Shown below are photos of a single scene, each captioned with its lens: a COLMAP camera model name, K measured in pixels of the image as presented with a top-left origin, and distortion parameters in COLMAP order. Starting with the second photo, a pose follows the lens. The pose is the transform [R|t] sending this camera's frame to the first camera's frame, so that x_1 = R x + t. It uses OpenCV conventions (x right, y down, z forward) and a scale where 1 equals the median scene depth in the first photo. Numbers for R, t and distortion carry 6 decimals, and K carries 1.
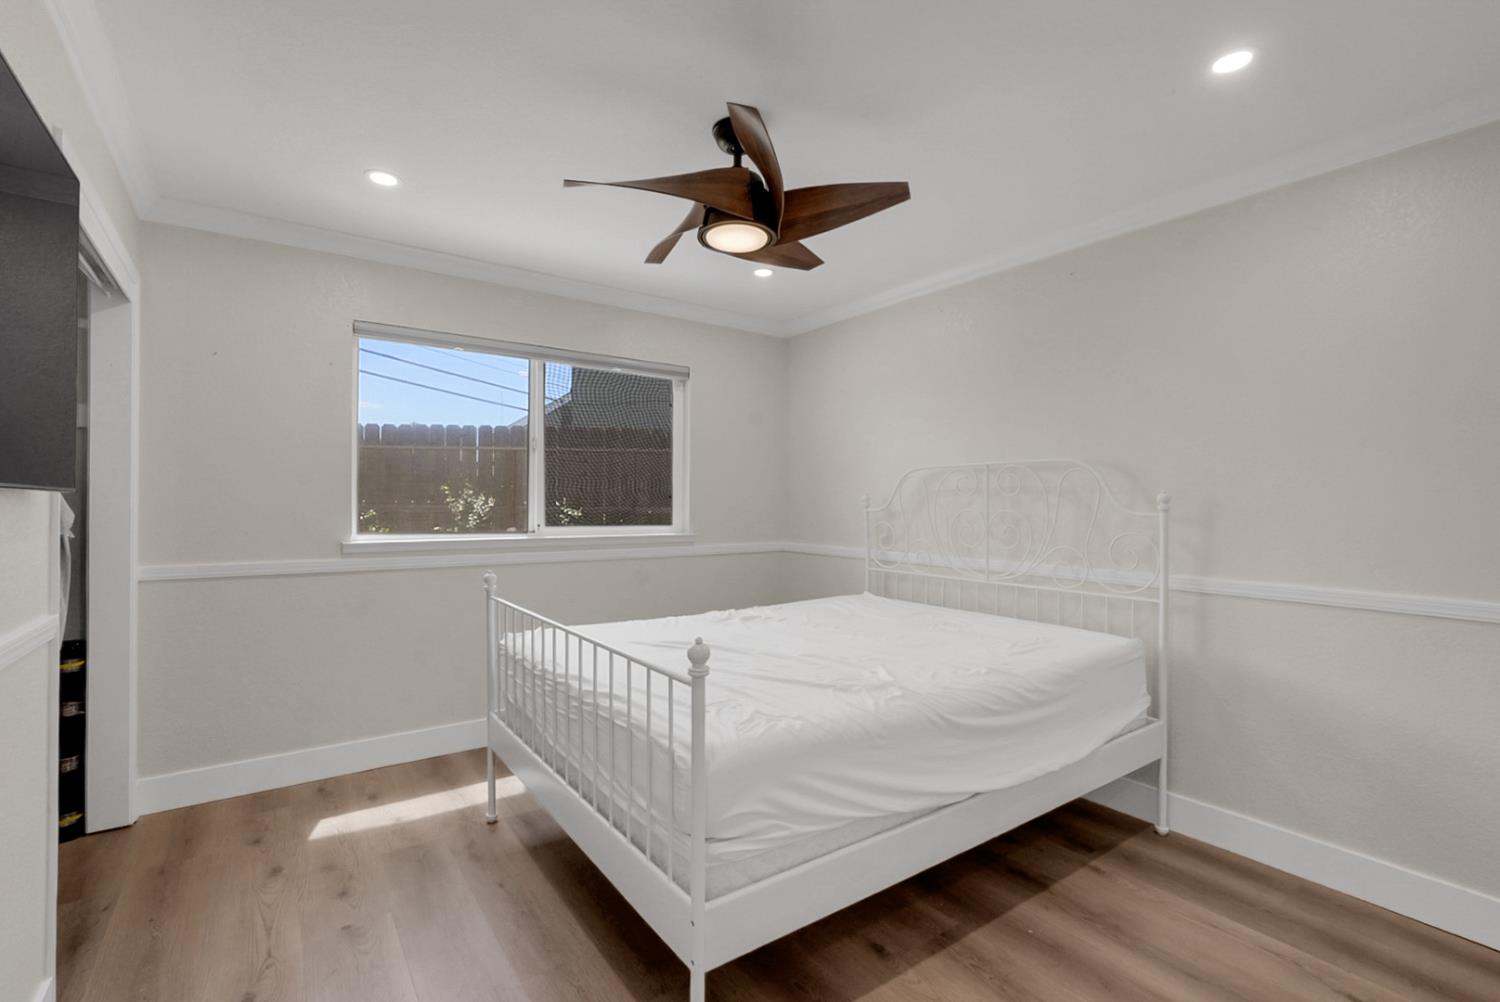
lens RADIAL K [[658.2, 0, 750.9], [0, 658.2, 501.5], [0, 0, 1]] dist [-0.012718, 0.005718]
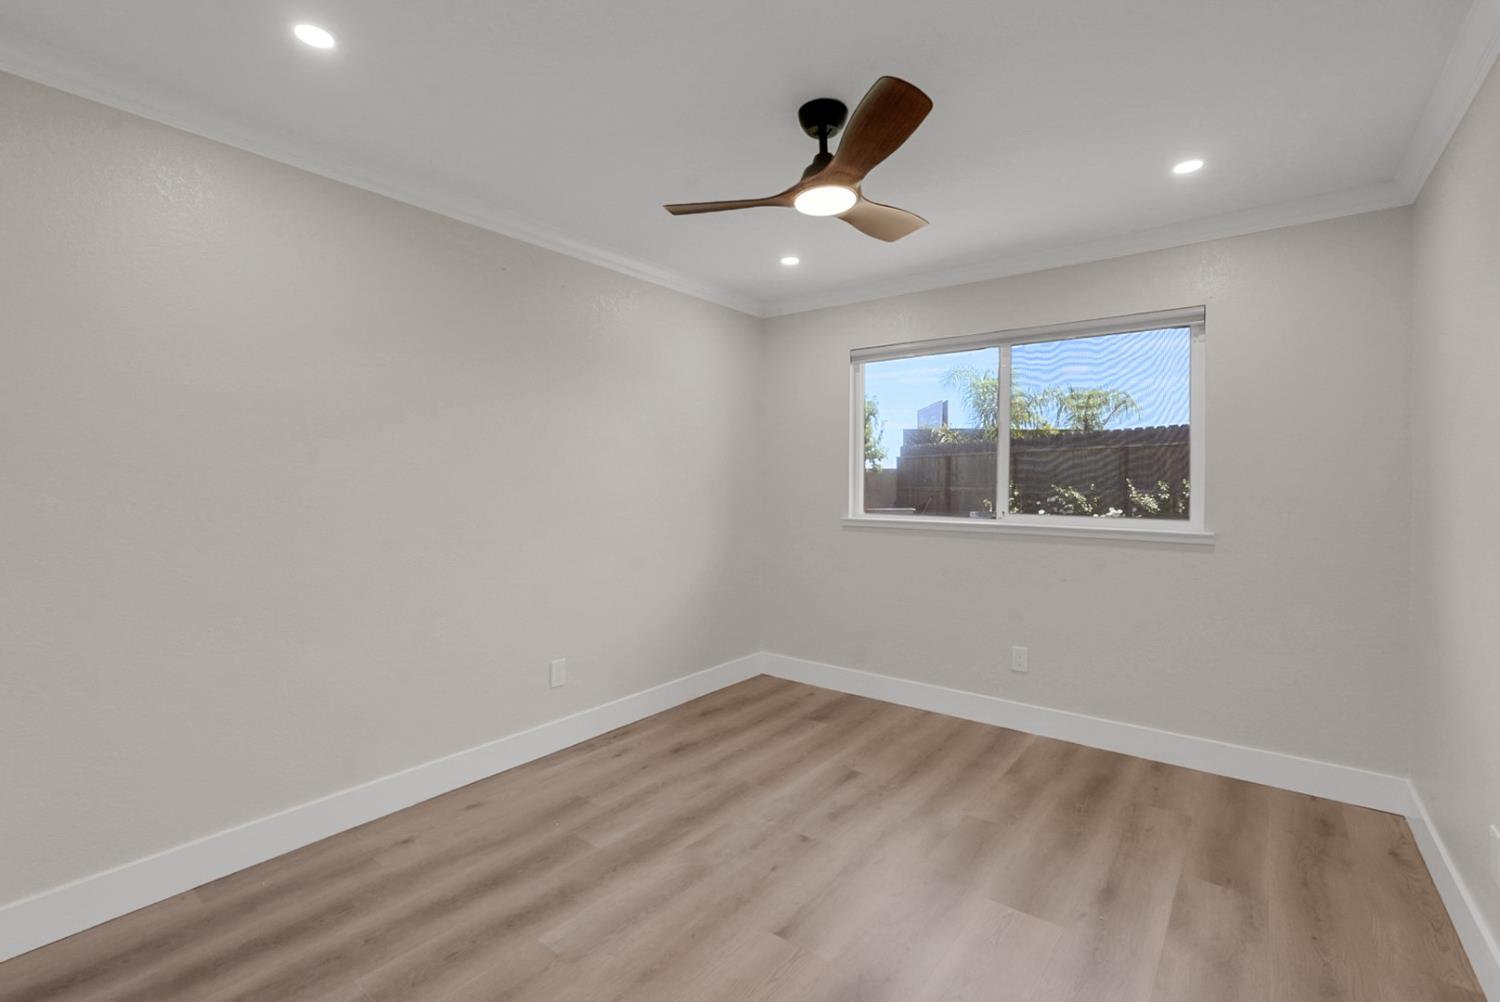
lens RADIAL K [[658.2, 0, 750.9], [0, 658.2, 501.5], [0, 0, 1]] dist [-0.012718, 0.005718]
pose [[0.311568, 0.017271, -0.950067, 0.496312], [-0.007968, 0.999847, 0.015563, 0.007744], [0.950191, 0.002721, 0.311658, 0.327354]]
